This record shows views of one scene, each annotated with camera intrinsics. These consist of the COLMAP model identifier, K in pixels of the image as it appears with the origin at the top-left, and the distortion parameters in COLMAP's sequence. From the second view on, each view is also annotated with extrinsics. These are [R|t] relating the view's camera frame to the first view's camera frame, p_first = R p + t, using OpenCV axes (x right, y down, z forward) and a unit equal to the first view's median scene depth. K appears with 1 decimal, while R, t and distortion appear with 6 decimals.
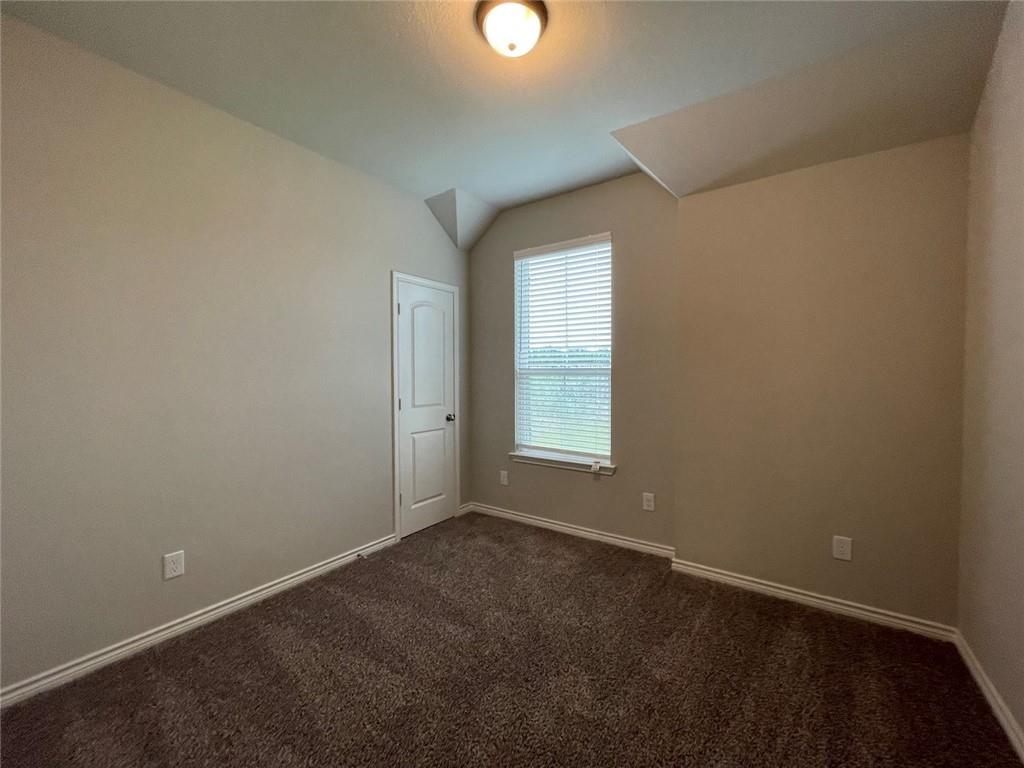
lens RADIAL K [[413.8, 0, 513.8], [0, 413.8, 382.6], [0, 0, 1]] dist [-0.003881, 0.000094]
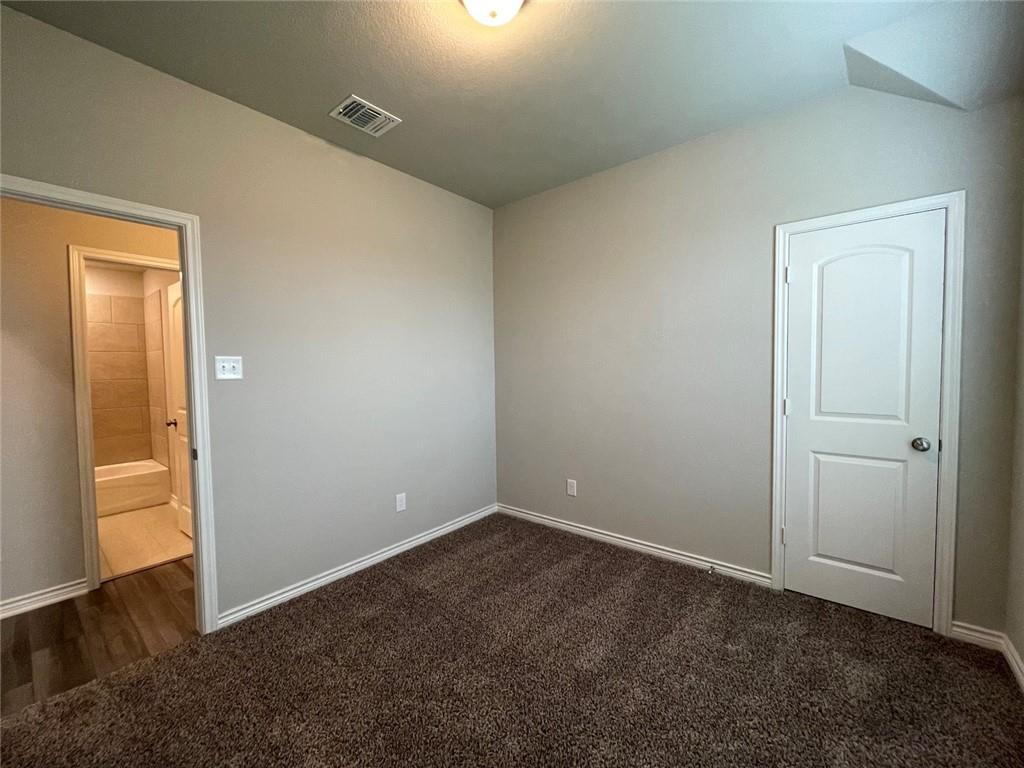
lens RADIAL K [[411.9, 0, 511.6], [0, 411.9, 379.1], [0, 0, 1]] dist [-0.002299, 0.000126]
pose [[-0.085021, 0.045020, -0.995362, 0.485558], [0.002029, 0.998984, 0.045011, -0.030514], [0.996377, 0.001808, -0.085026, 0.581229]]
